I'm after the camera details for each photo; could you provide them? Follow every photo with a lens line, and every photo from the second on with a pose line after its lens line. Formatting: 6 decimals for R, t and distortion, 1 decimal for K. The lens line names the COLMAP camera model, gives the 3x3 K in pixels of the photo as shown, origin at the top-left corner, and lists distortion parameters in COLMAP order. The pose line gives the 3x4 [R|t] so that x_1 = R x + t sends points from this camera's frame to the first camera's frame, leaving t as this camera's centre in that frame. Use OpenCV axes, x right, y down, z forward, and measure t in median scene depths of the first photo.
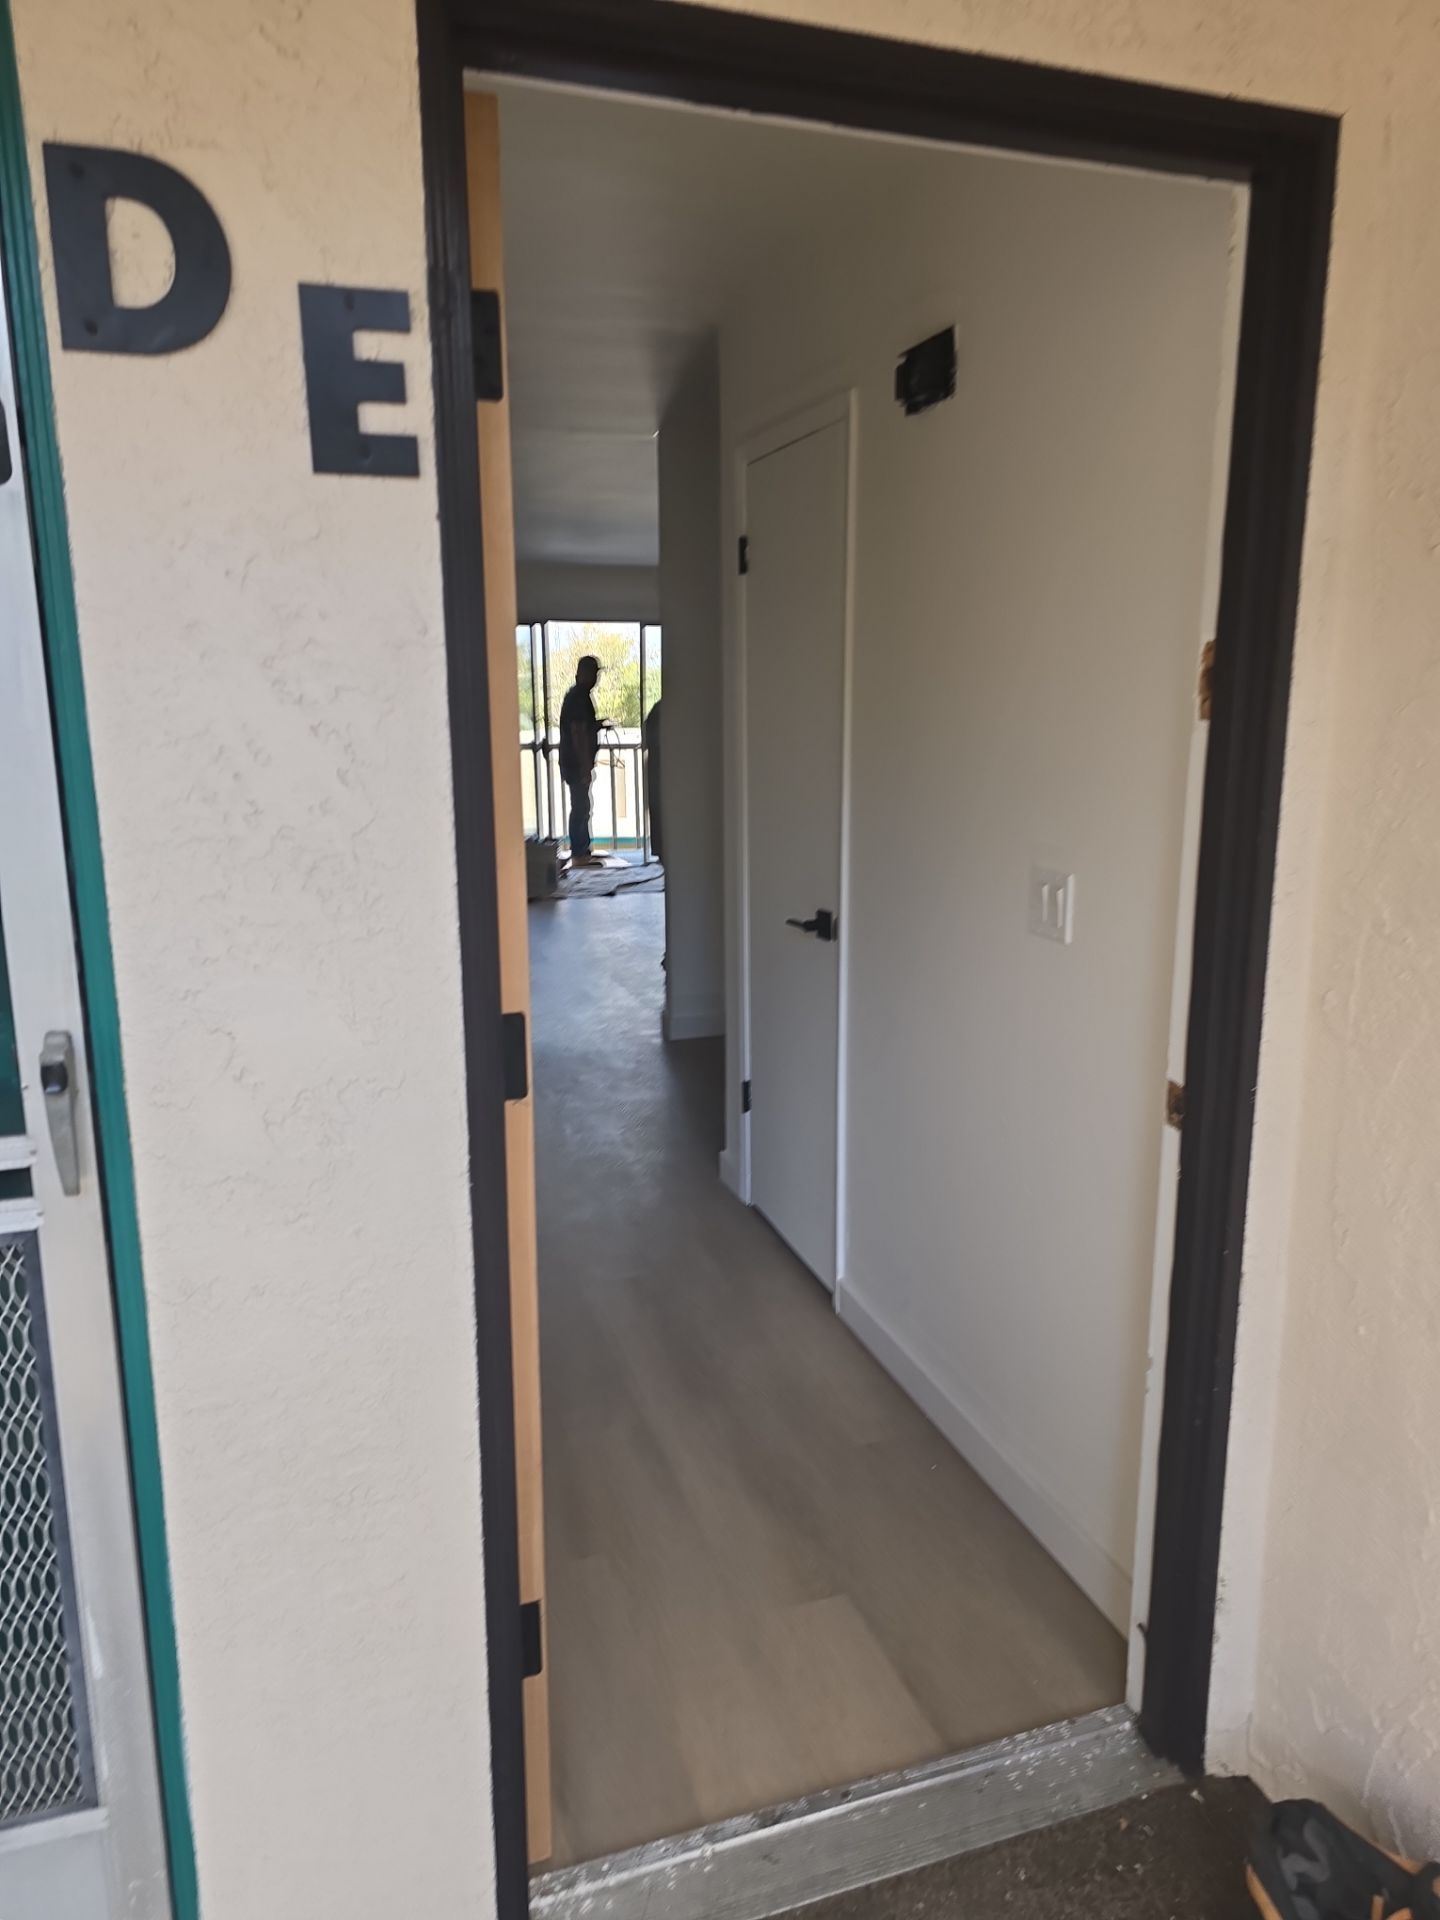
lens RADIAL K [[1306.8, 0, 720.0], [0, 1306.8, 960.0], [0, 0, 1]] dist [0.100942, -0.064314]
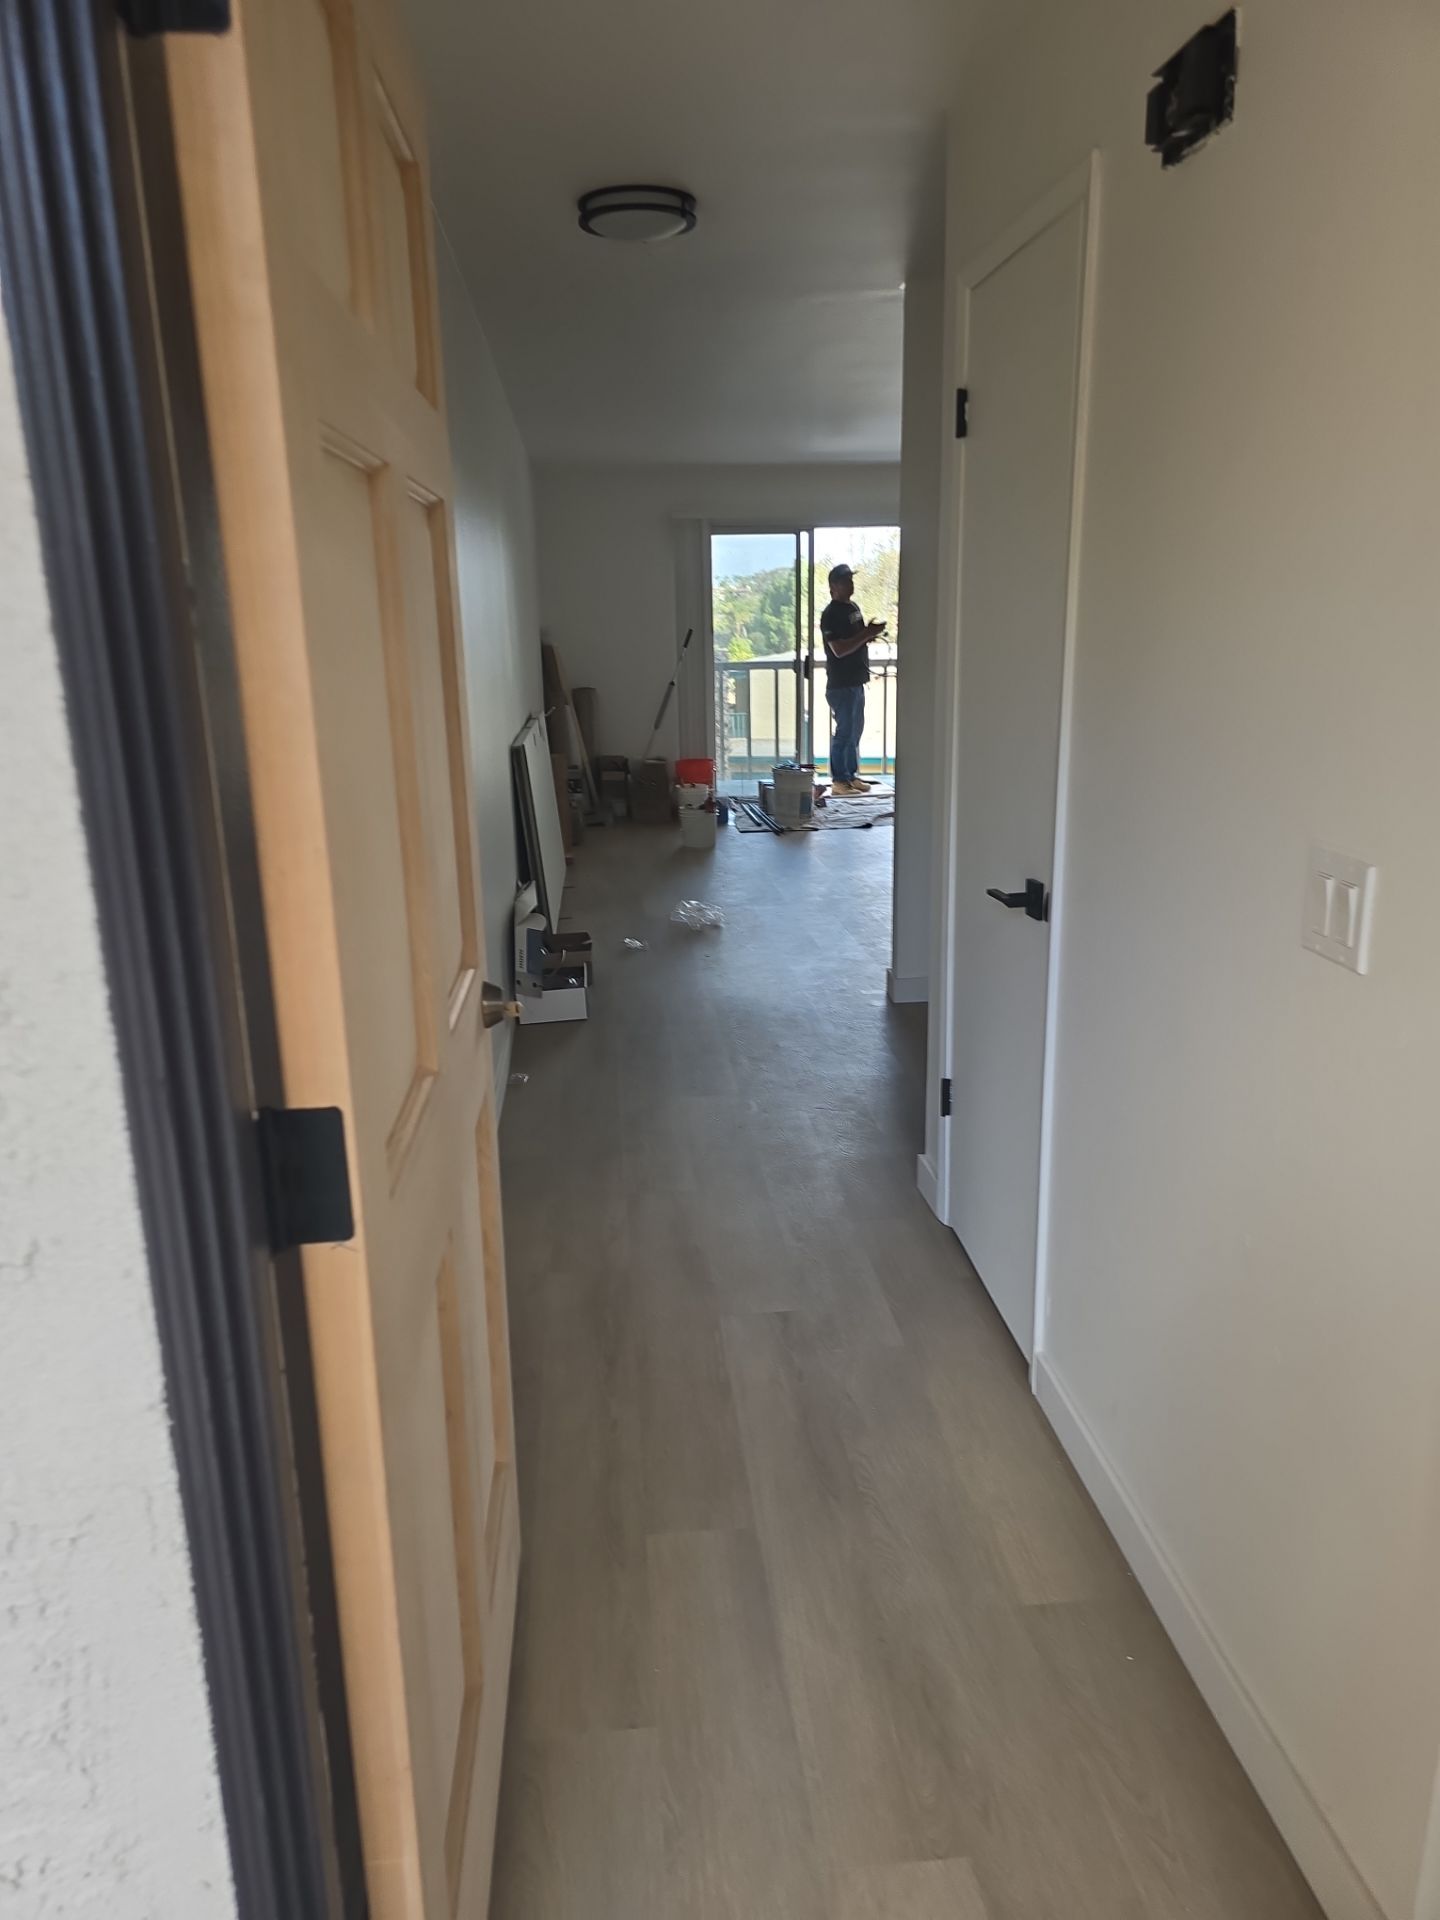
lens RADIAL K [[1279.0, 0, 714.9], [0, 1279.0, 950.5], [0, 0, 1]] dist [0.060456, -0.033964]
pose [[0.969887, 0.046343, -0.239106, 0.065204], [-0.032274, 0.997528, 0.062424, -0.031013], [0.241408, -0.052827, 0.968985, 0.188245]]
